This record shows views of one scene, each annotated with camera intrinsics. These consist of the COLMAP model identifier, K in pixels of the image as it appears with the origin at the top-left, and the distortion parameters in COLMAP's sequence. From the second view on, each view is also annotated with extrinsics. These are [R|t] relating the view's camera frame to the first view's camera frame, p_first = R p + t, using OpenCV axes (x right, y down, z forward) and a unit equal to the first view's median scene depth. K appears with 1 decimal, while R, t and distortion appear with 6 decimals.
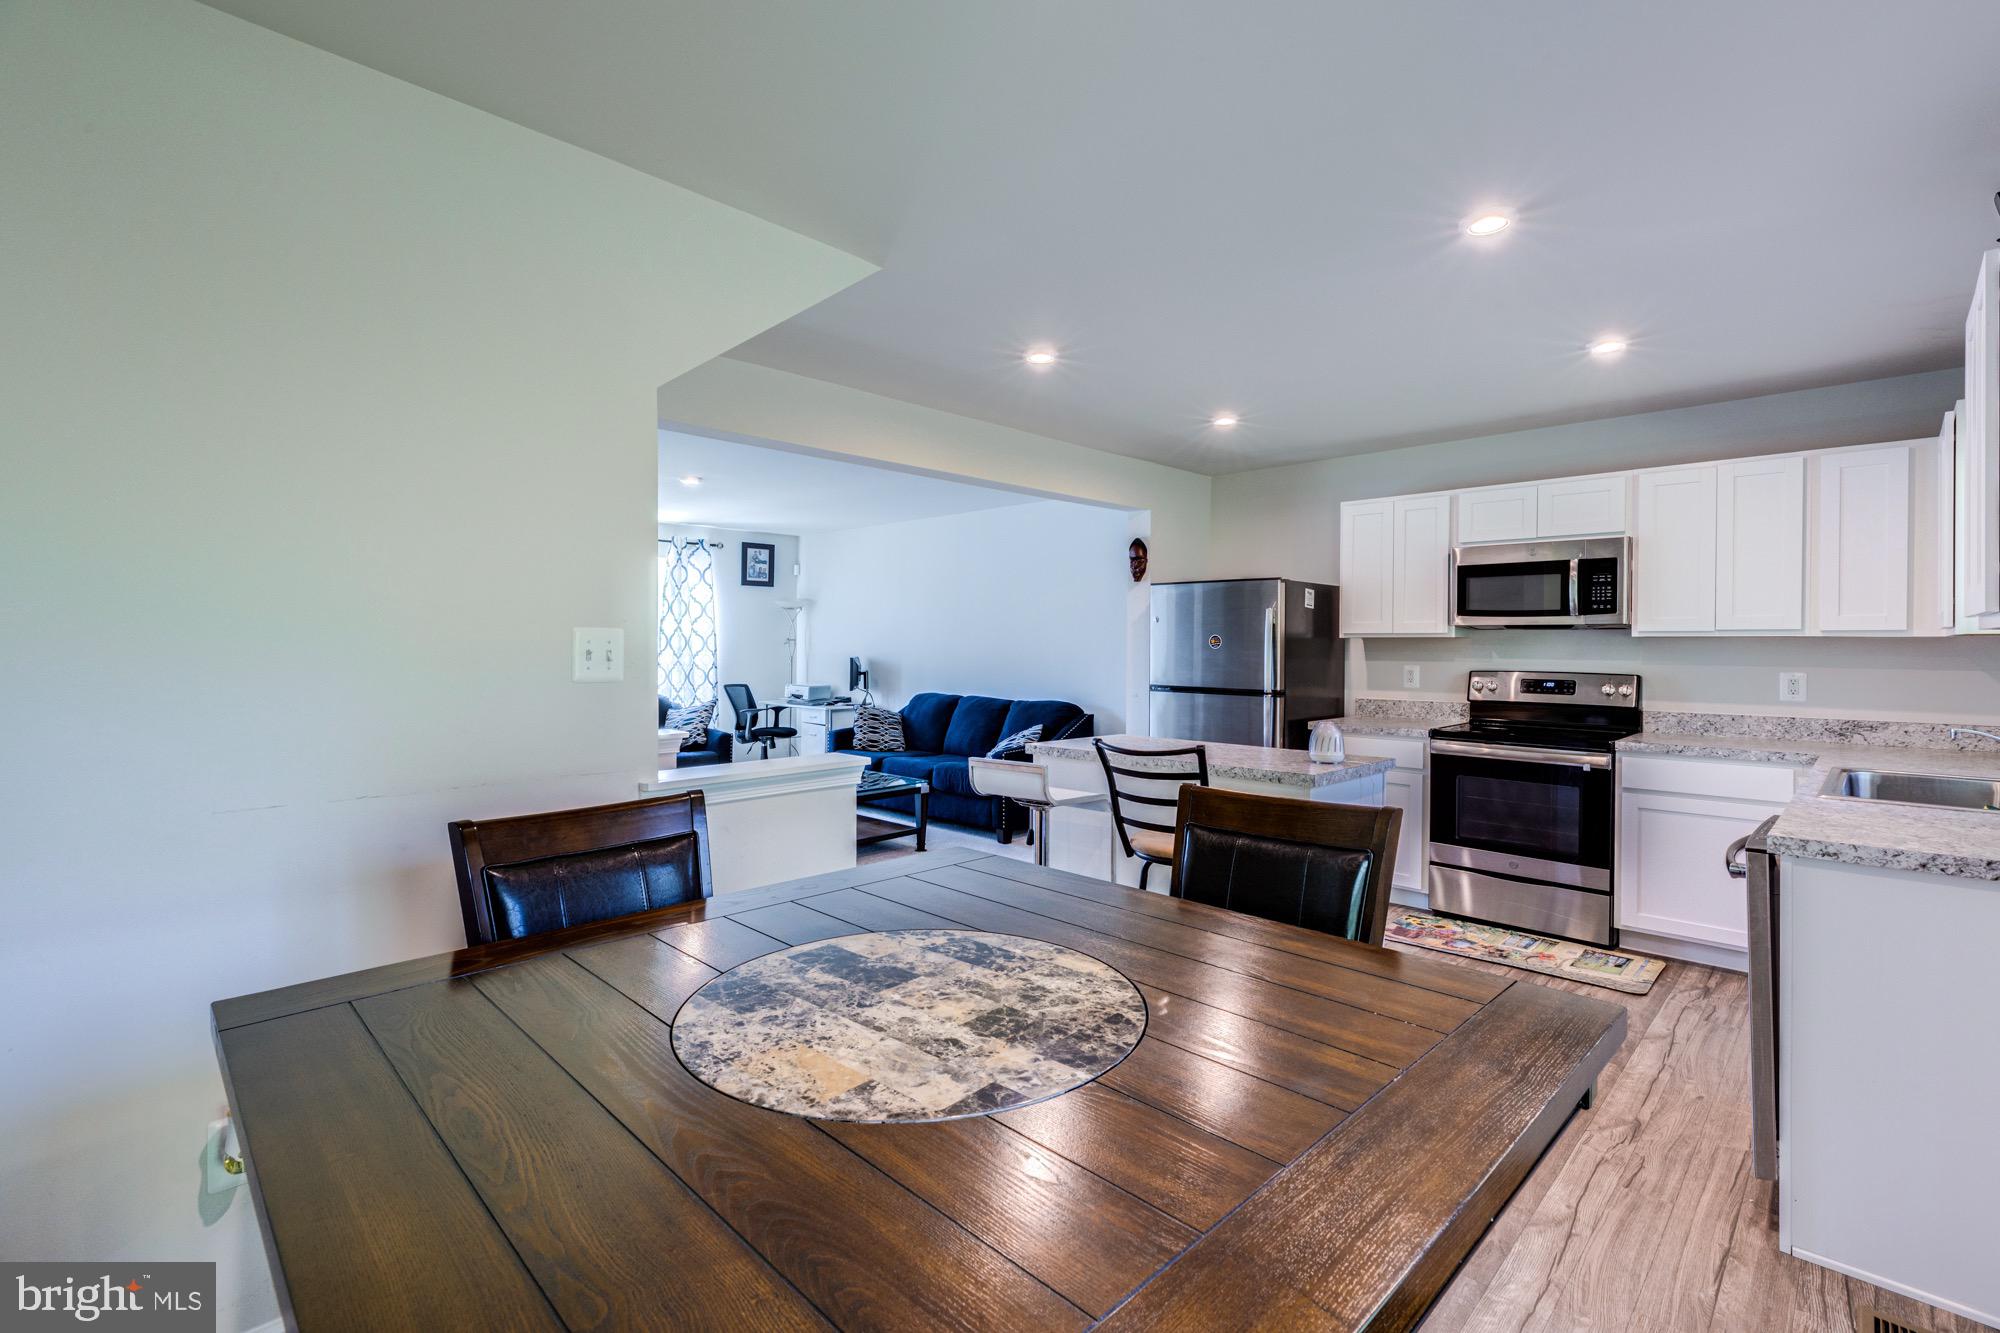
lens RADIAL K [[899.0, 0, 1012.4], [0, 899.0, 657.3], [0, 0, 1]] dist [0.003569, 0.001514]
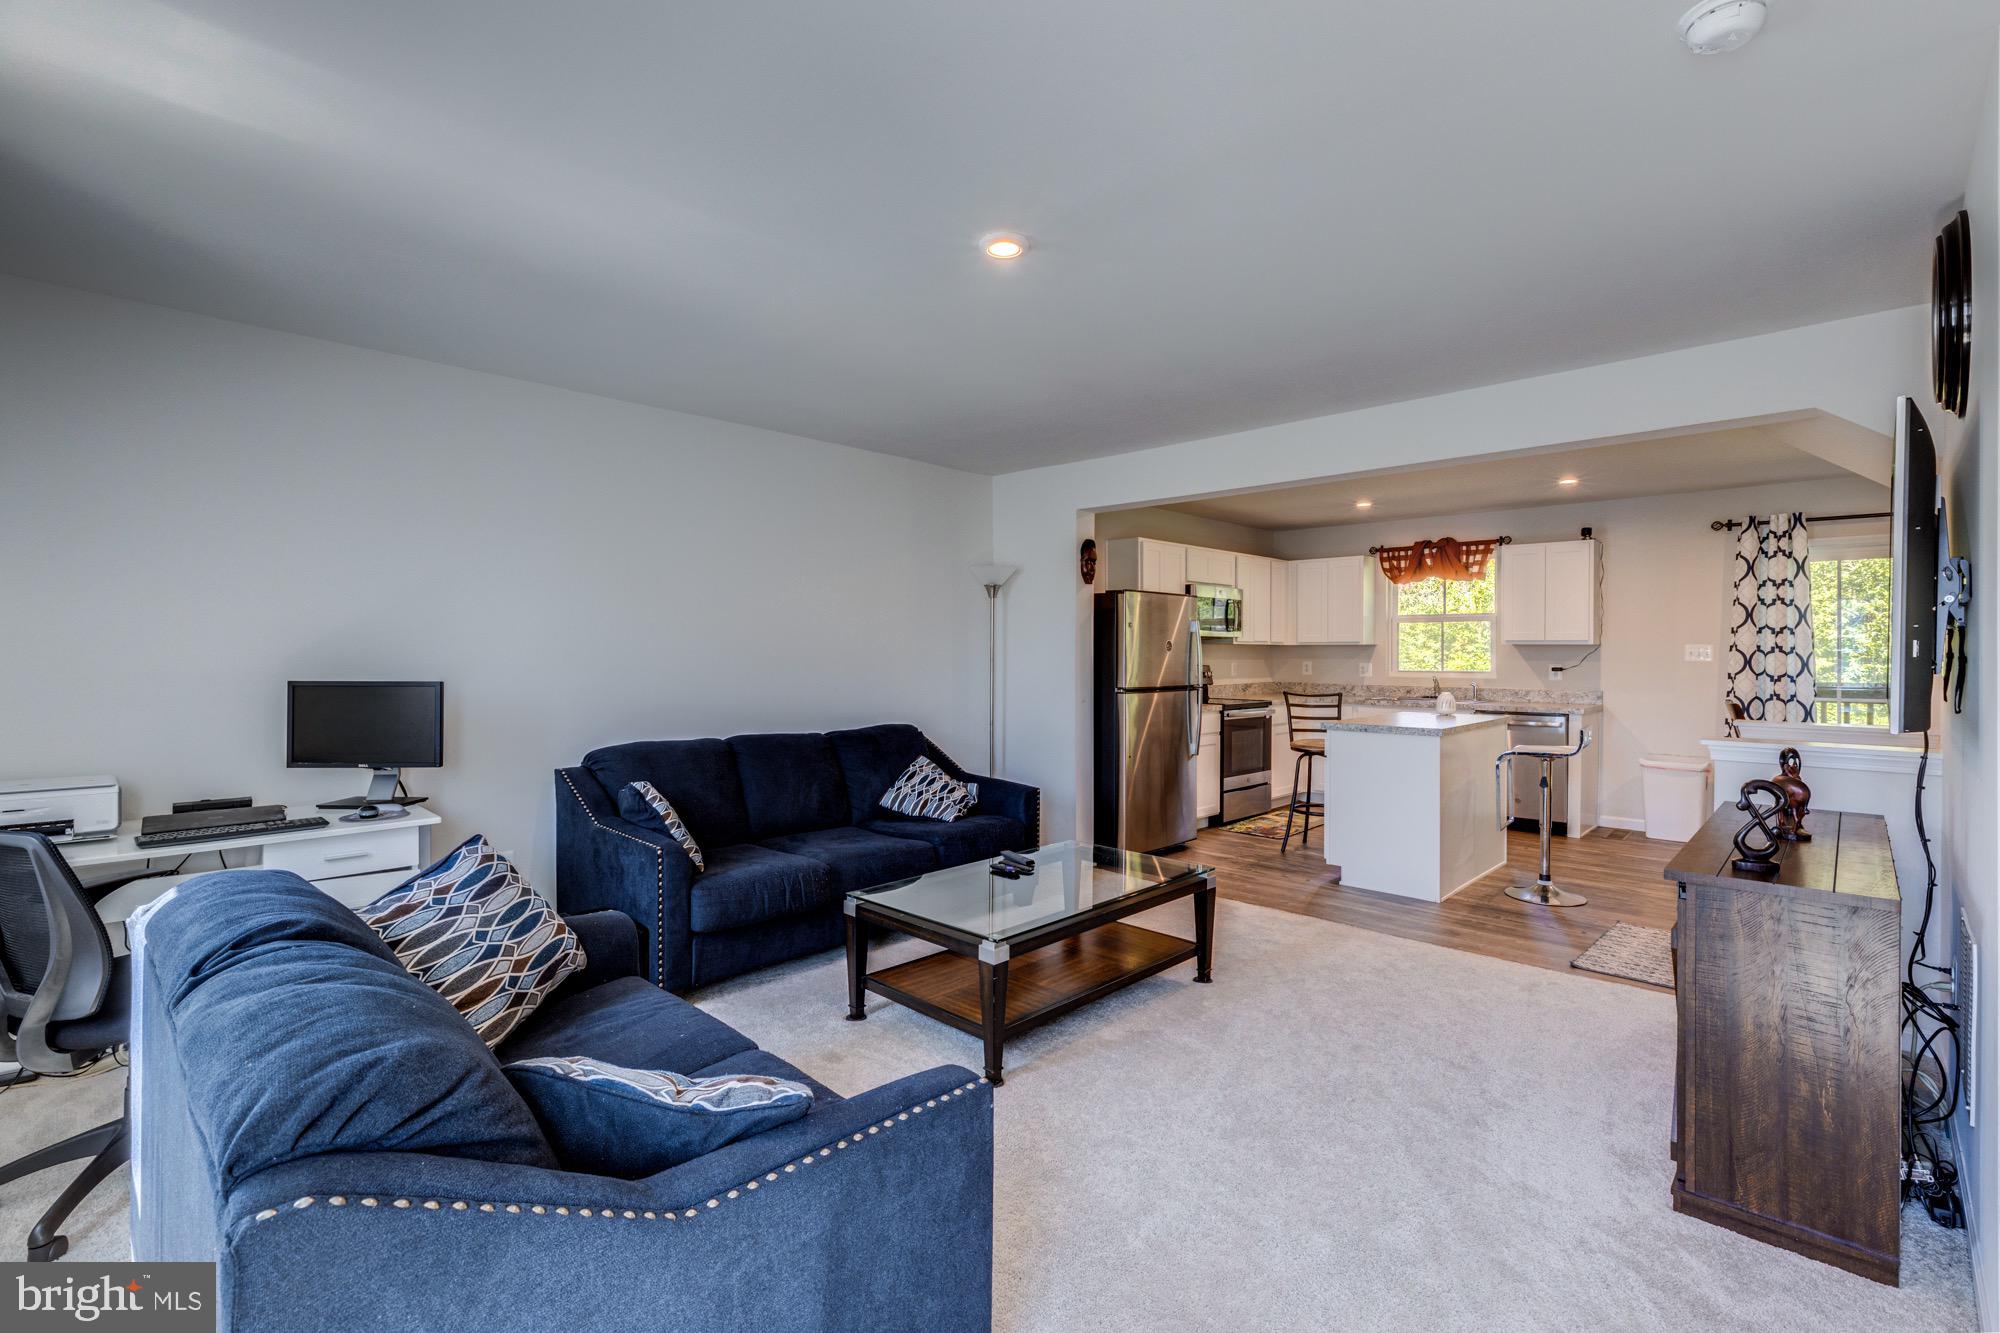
lens RADIAL K [[899.0, 0, 1012.4], [0, 899.0, 657.3], [0, 0, 1]] dist [0.003569, 0.001514]
pose [[-0.010010, -0.012784, 0.999868, -1.130919], [0.011976, 0.999845, 0.012903, -0.025093], [-0.999878, 0.012104, -0.009855, 1.479005]]
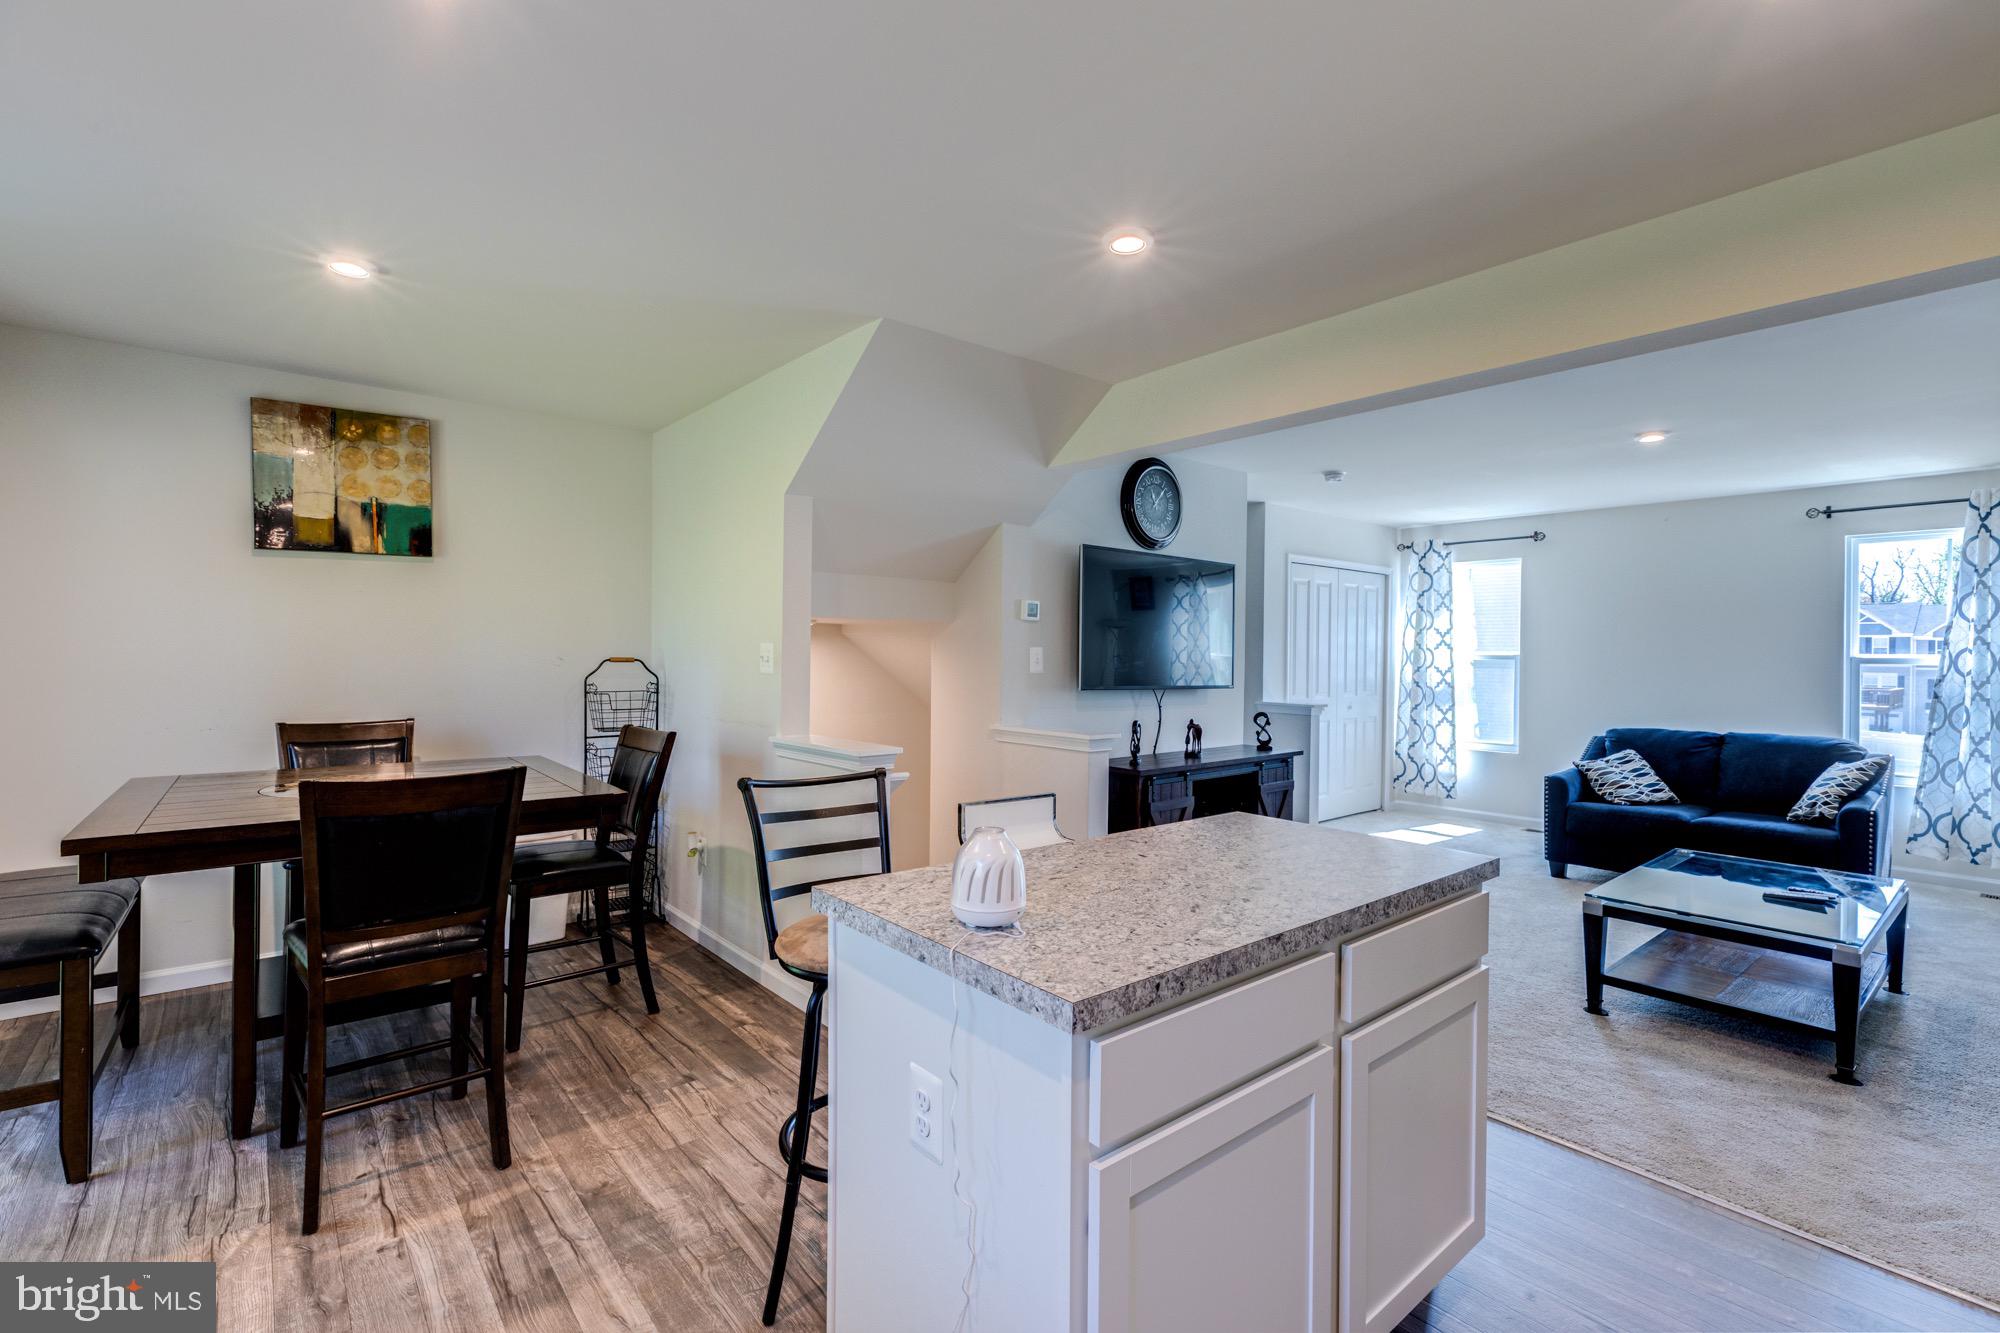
lens RADIAL K [[899.0, 0, 1012.4], [0, 899.0, 657.3], [0, 0, 1]] dist [0.003569, 0.001514]
pose [[-0.099979, -0.000185, -0.994990, 0.618719], [-0.024673, 0.999693, 0.002293, -0.011102], [0.994684, 0.024779, -0.099953, 0.827024]]
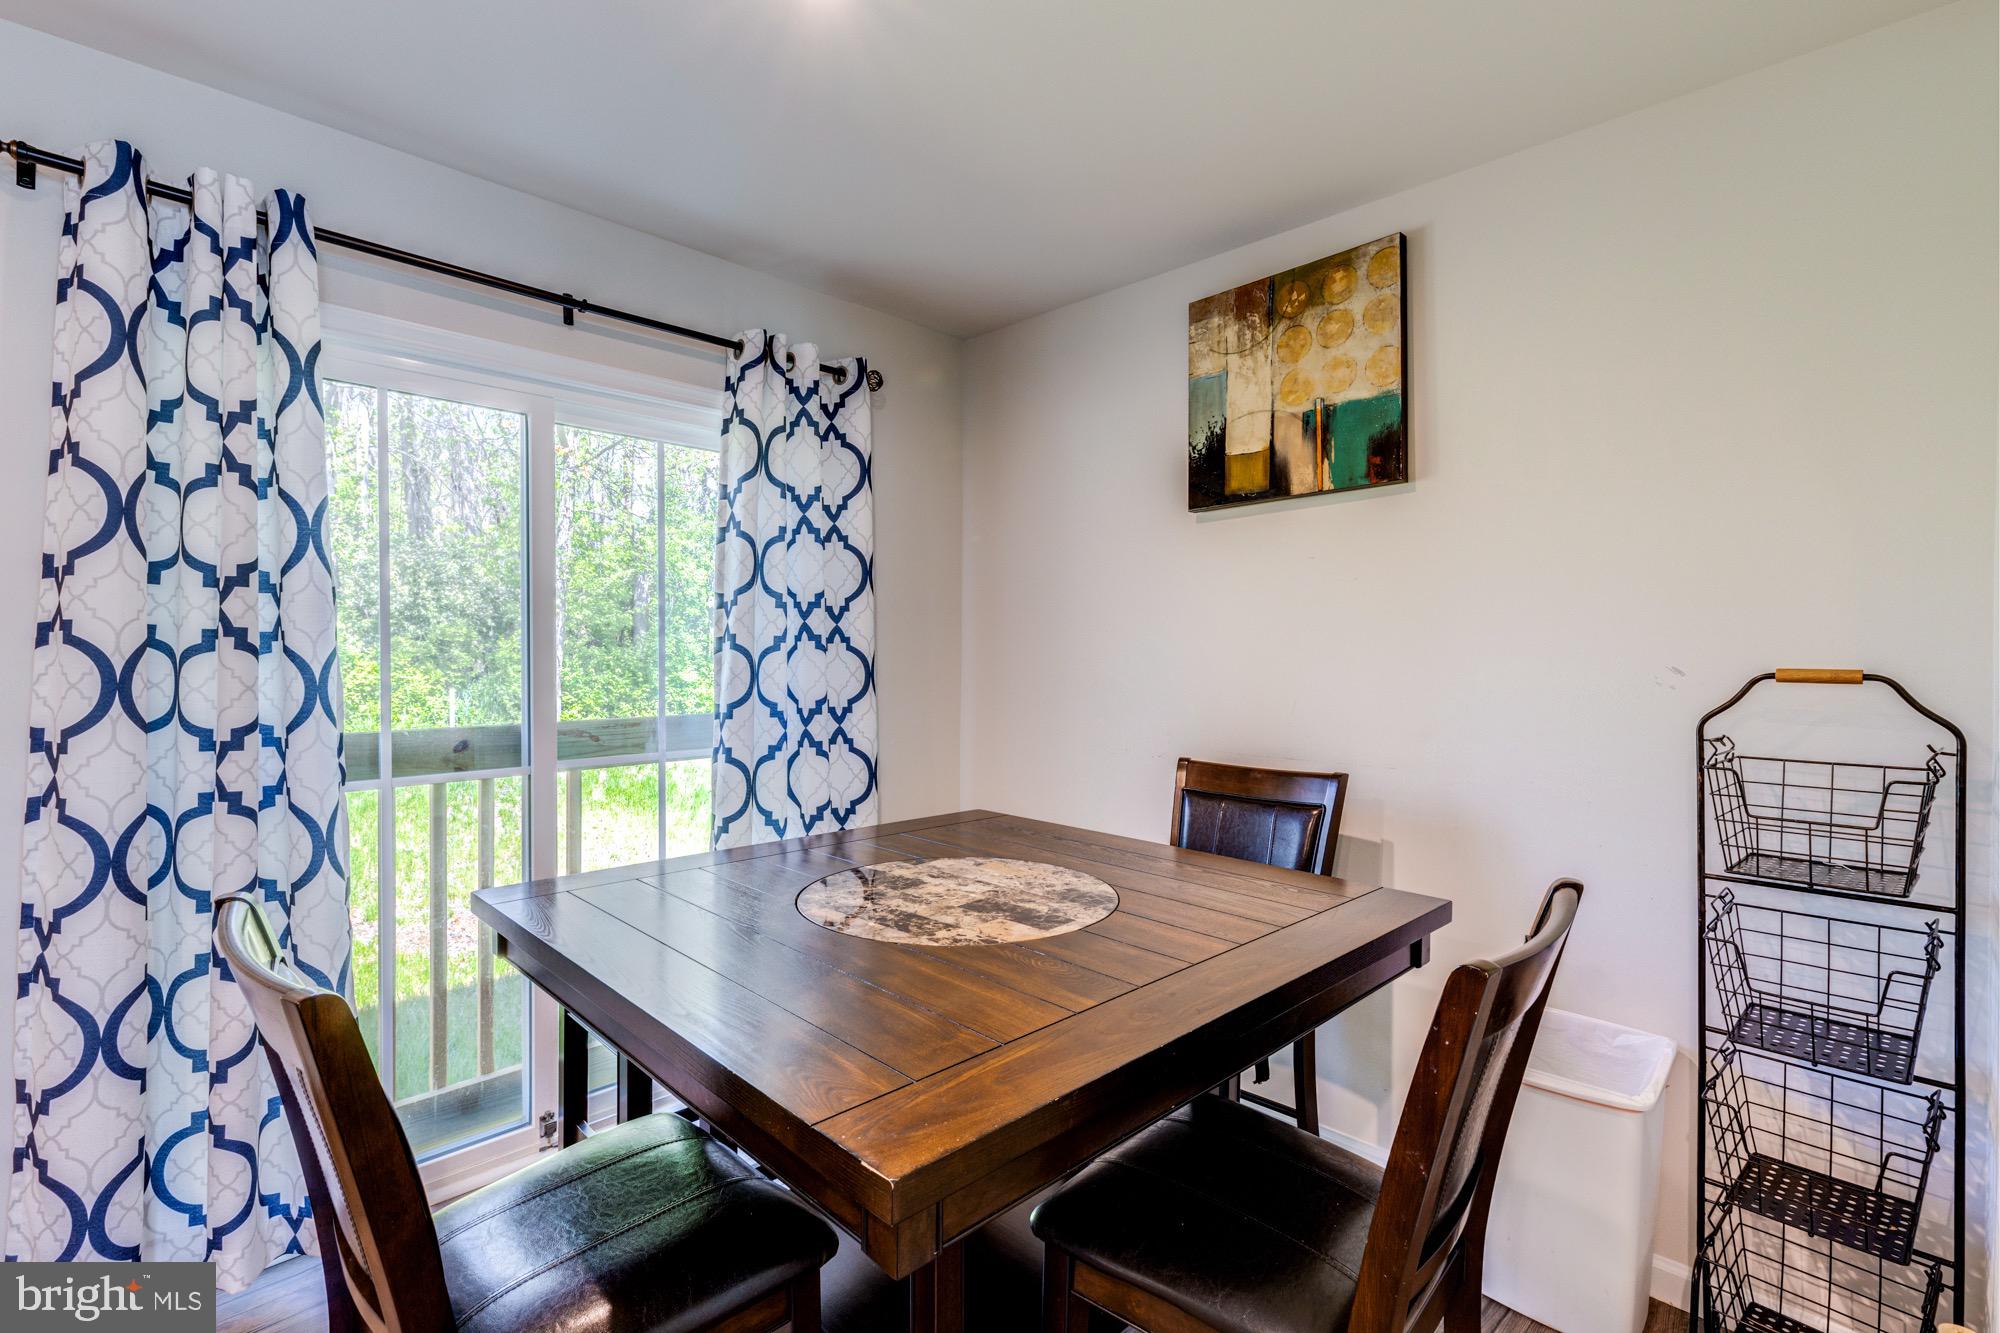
lens RADIAL K [[894.8, 0, 995.2], [0, 894.8, 657.2], [0, 0, 1]] dist [0.001195, -0.000236]
pose [[-0.999748, -0.007874, 0.021032, -0.050703], [-0.007432, 0.999751, 0.021037, -0.007294], [-0.021193, 0.020875, -0.999557, 0.638371]]
